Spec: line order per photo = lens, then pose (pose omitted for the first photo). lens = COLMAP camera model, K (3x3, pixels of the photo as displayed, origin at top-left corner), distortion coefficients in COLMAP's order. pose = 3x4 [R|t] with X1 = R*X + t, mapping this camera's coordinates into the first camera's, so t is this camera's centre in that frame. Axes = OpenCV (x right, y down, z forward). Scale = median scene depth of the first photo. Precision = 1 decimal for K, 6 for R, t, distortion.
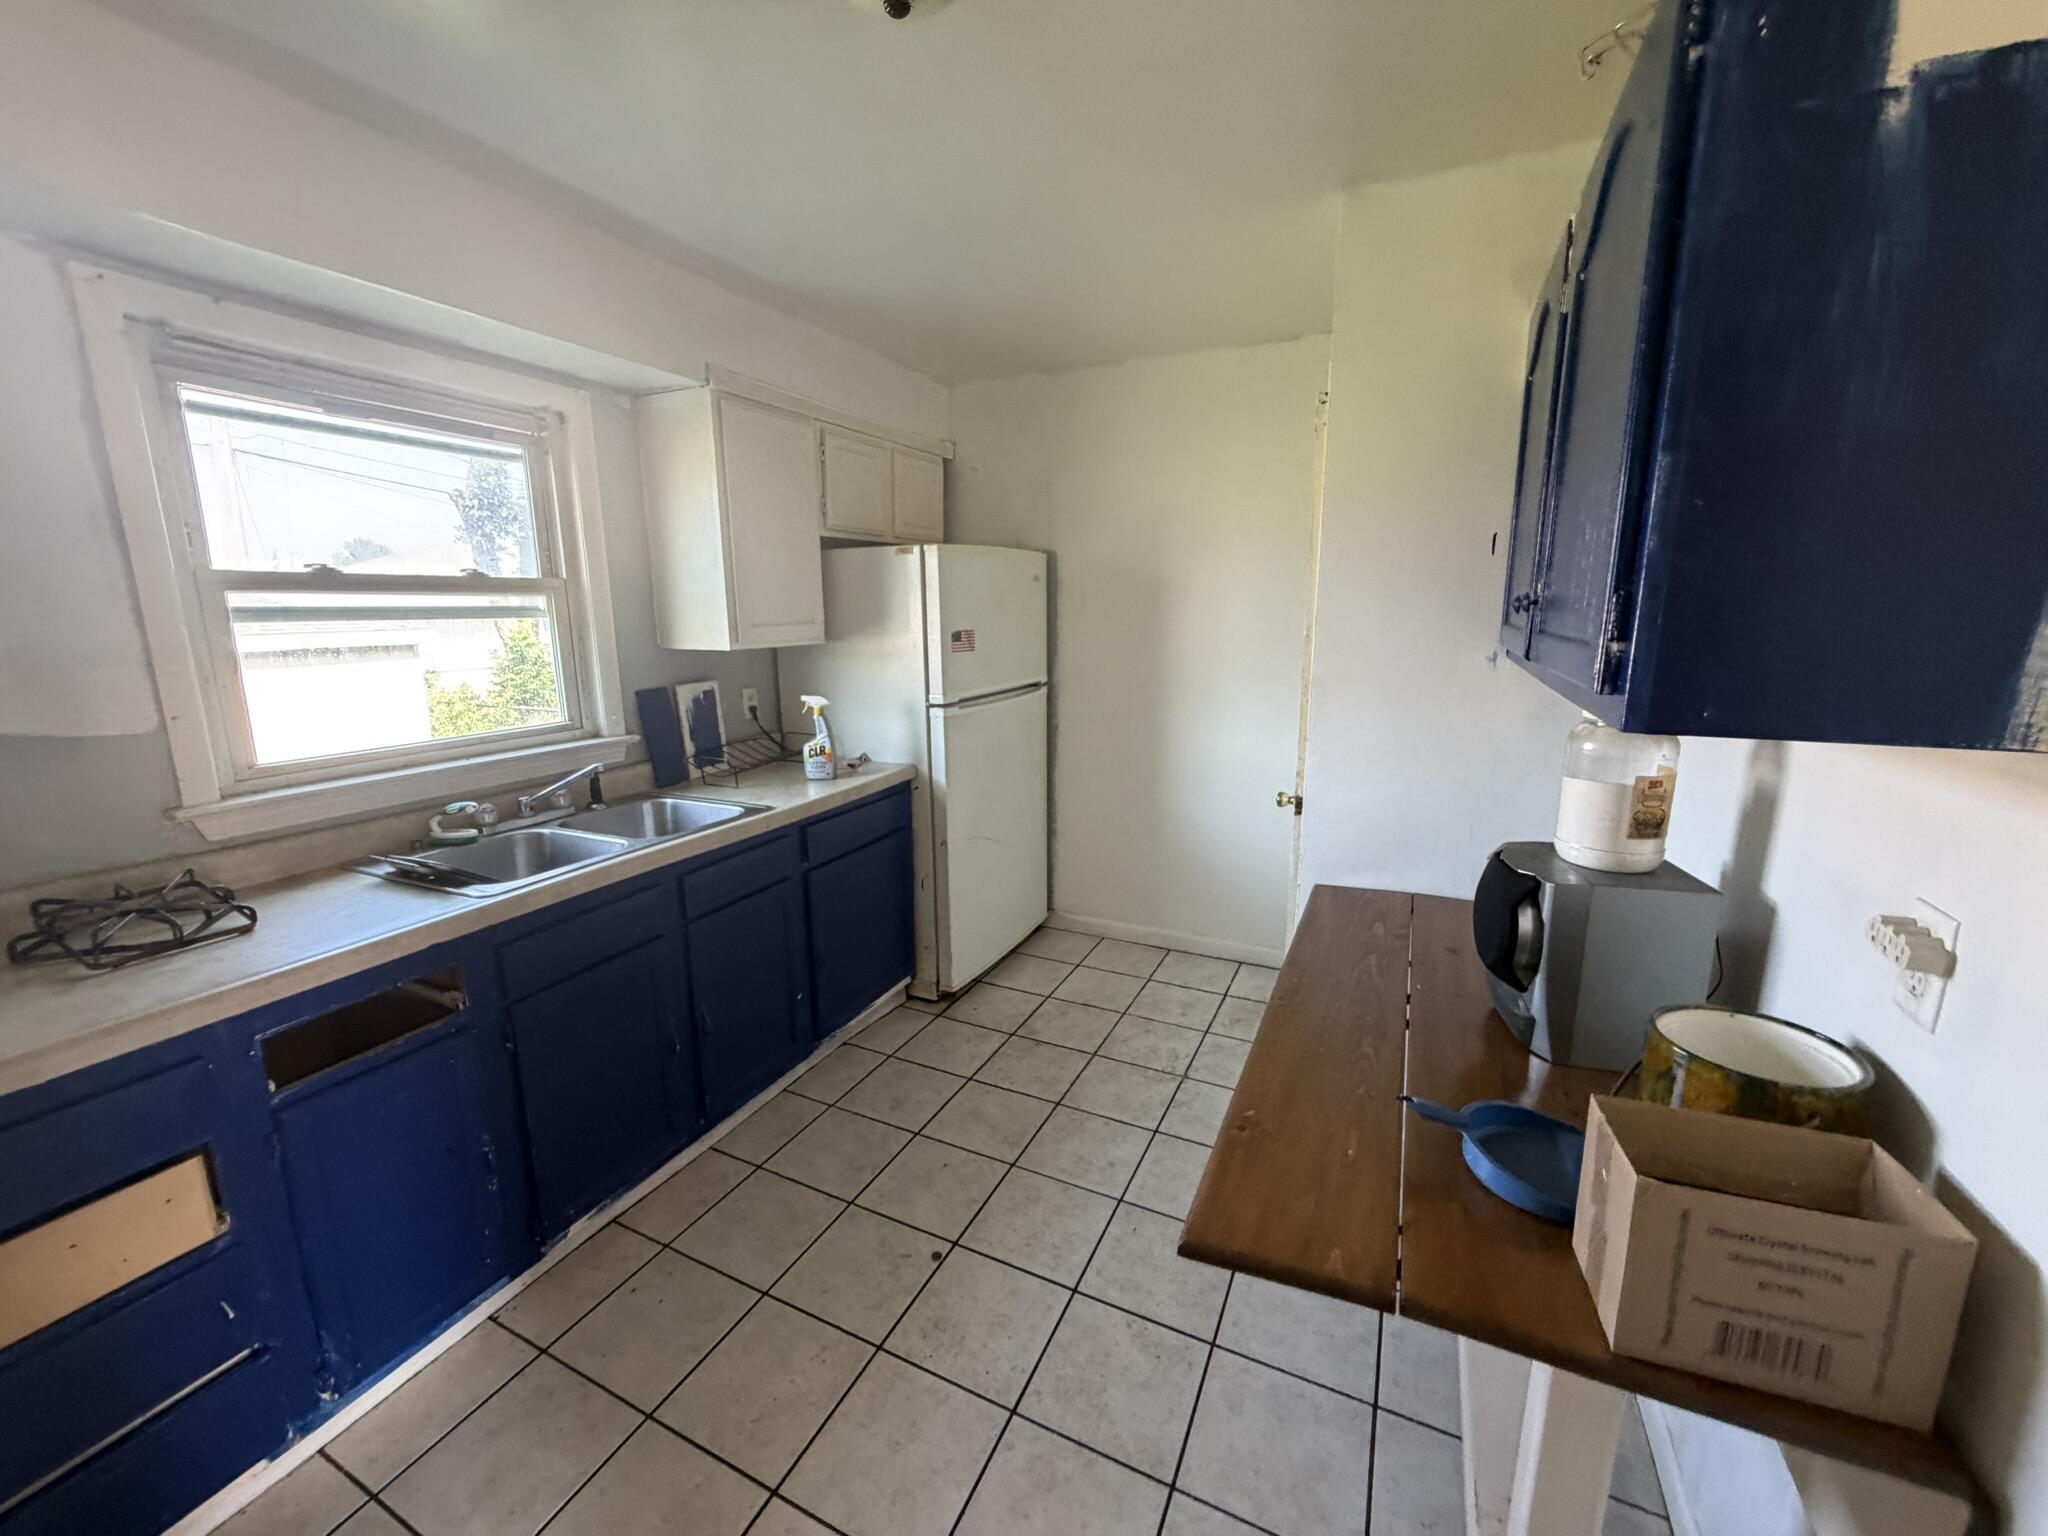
lens RADIAL K [[810.8, 0, 1015.1], [0, 810.8, 768.3], [0, 0, 1]] dist [-0.002273, 0.000632]
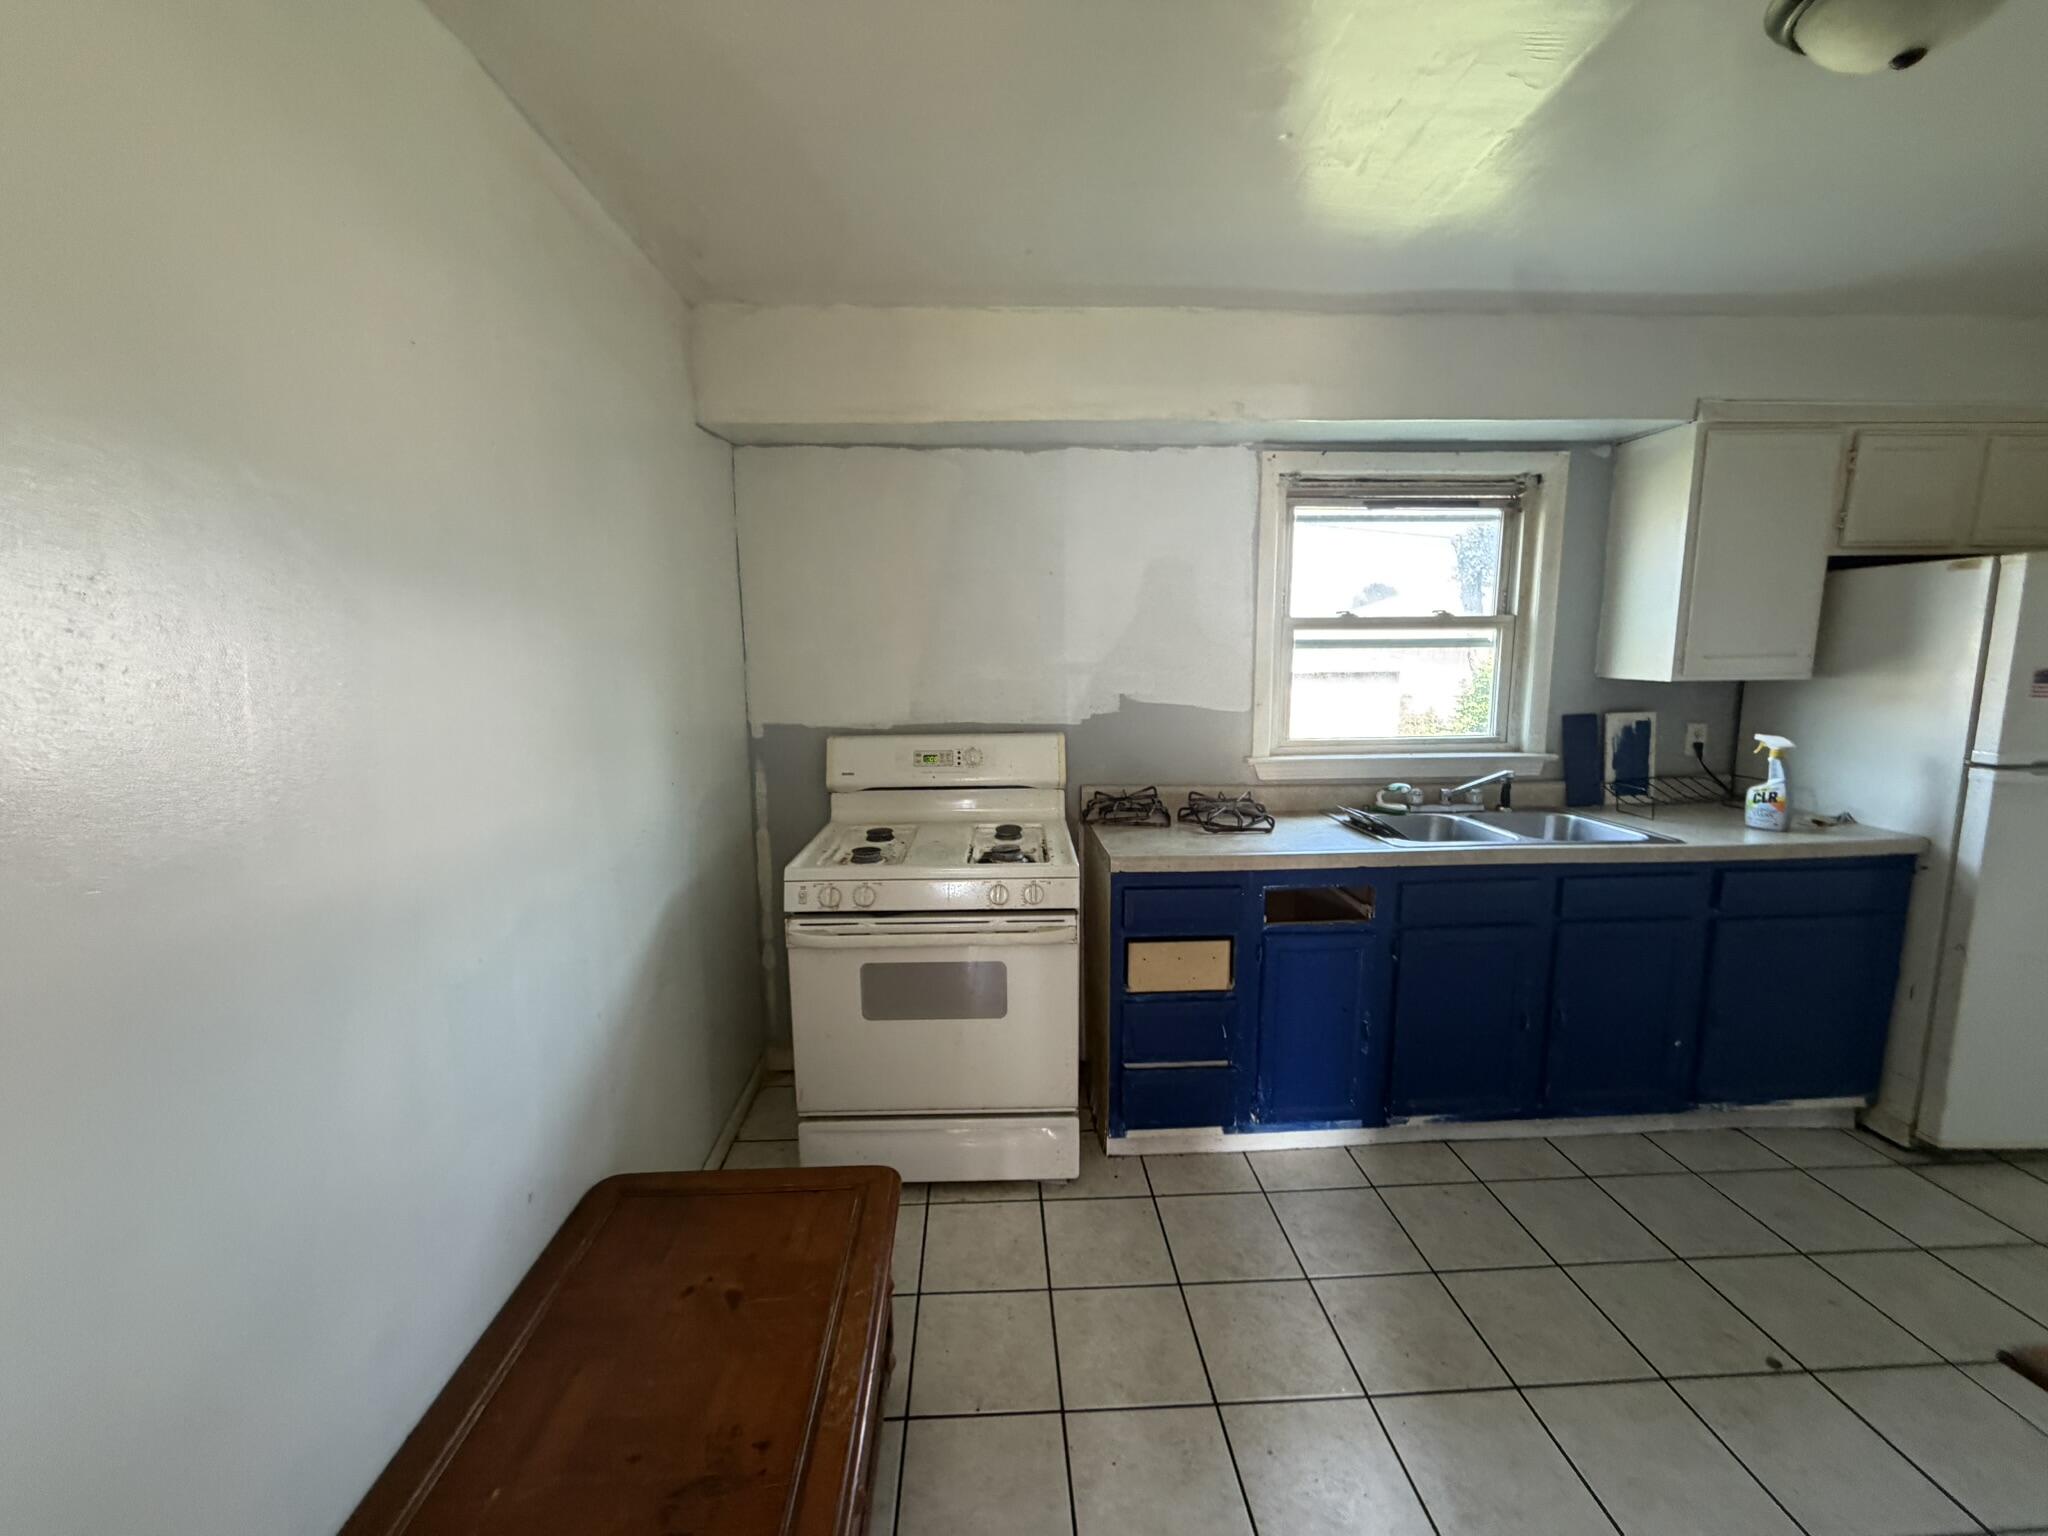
lens RADIAL K [[836.4, 0, 1016.7], [0, 836.4, 768.2], [0, 0, 1]] dist [0.000357, 0.000460]
pose [[0.486942, 0.128192, -0.863976, 0.163852], [-0.166889, 0.984602, 0.052030, 0.041493], [0.857342, 0.118852, 0.500838, -0.196186]]
